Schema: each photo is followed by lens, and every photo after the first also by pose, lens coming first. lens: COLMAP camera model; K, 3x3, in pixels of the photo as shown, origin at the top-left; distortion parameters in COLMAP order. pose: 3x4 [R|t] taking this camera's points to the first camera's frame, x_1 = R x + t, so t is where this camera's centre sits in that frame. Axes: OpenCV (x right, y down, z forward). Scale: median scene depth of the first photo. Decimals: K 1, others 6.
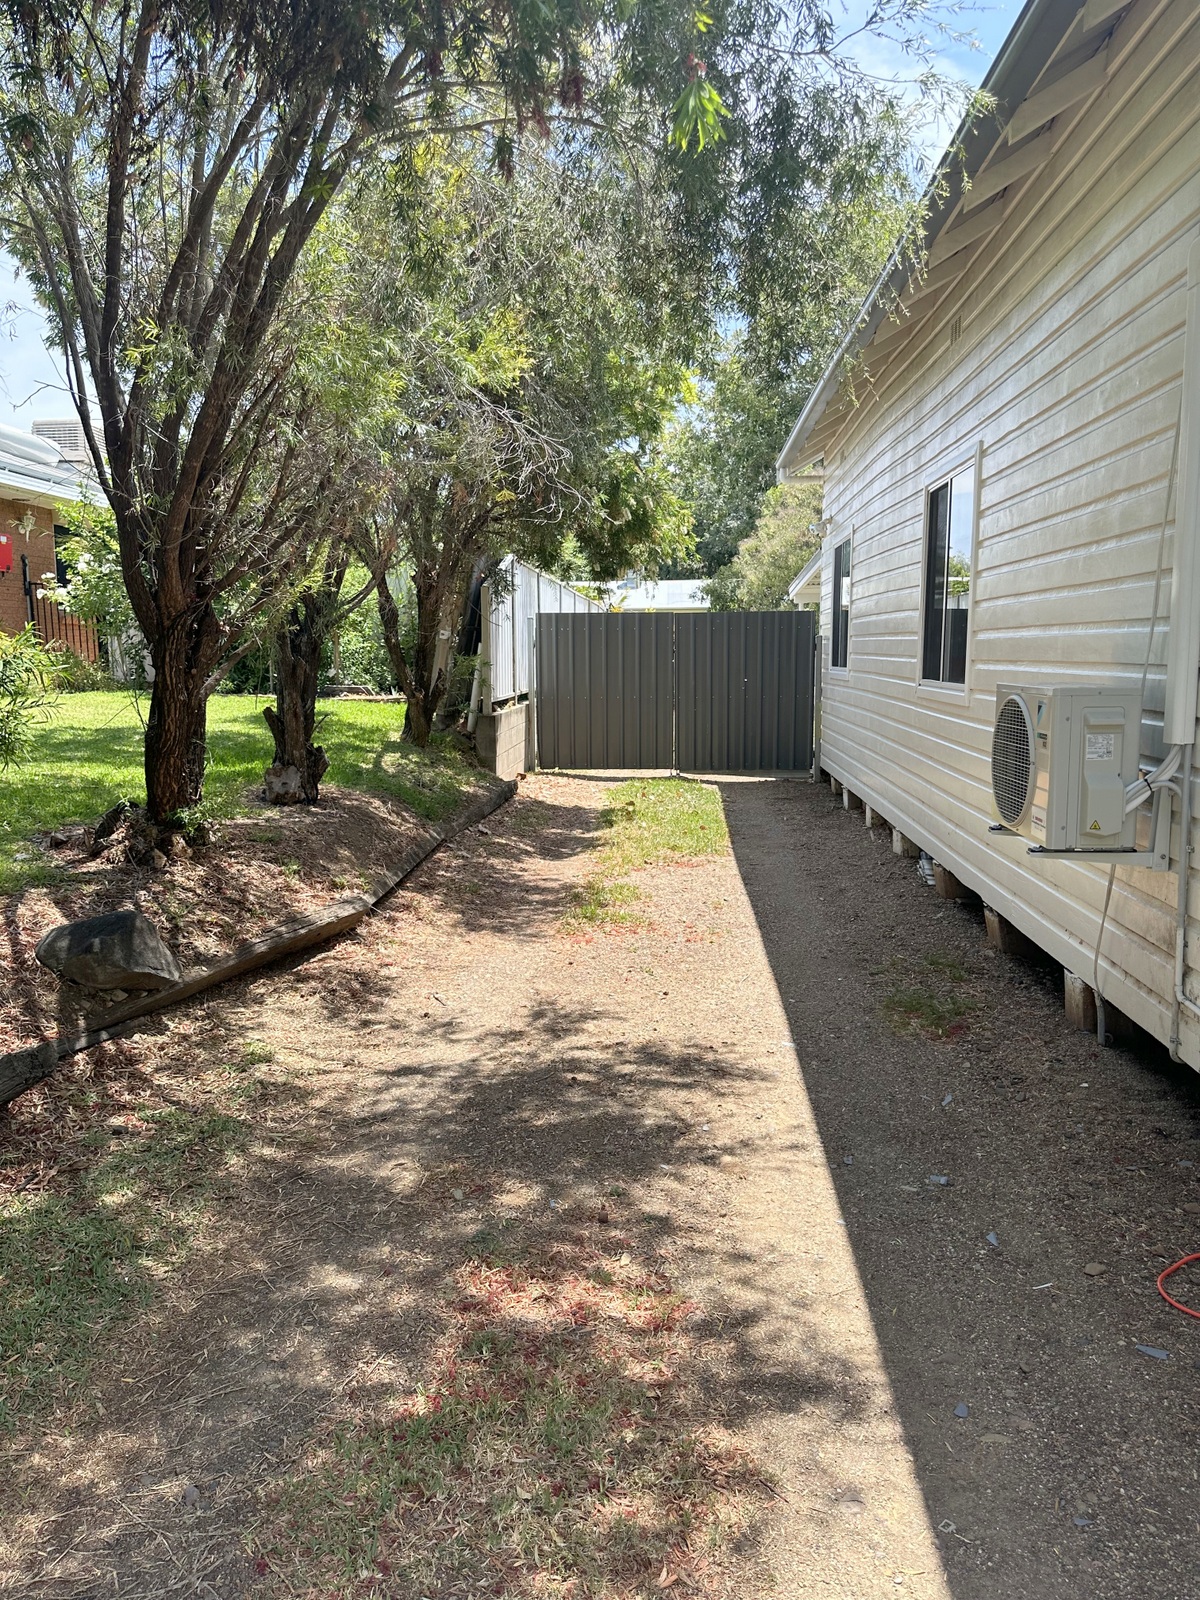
lens RADIAL K [[1115.7, 0, 592.1], [0, 1115.7, 805.7], [0, 0, 1]] dist [0.151507, -0.271951]
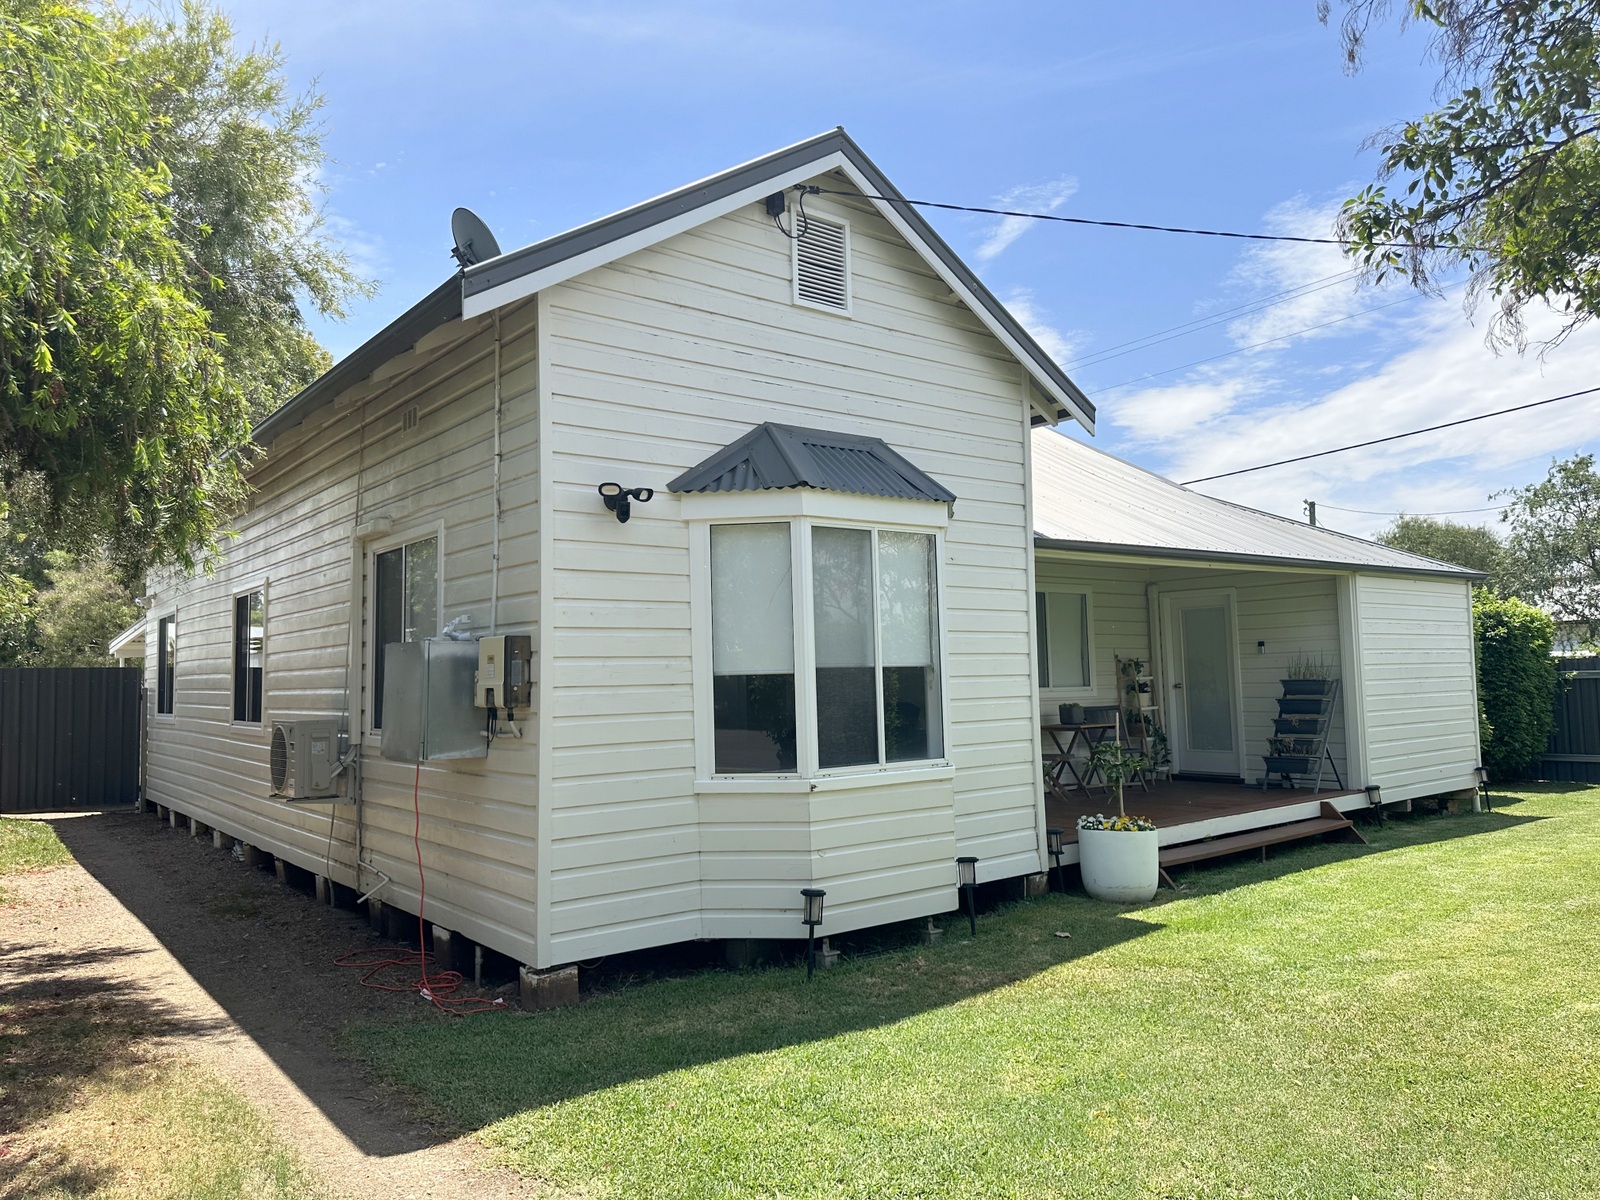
lens RADIAL K [[1115.7, 0, 796.2], [0, 1115.7, 605.3], [0, 0, 1]] dist [0.151507, -0.271951]
pose [[0.742796, 0.045039, 0.668001, -0.161674], [0.098716, 0.979463, -0.175807, 0.074296], [-0.662200, 0.196531, 0.723095, -0.588712]]
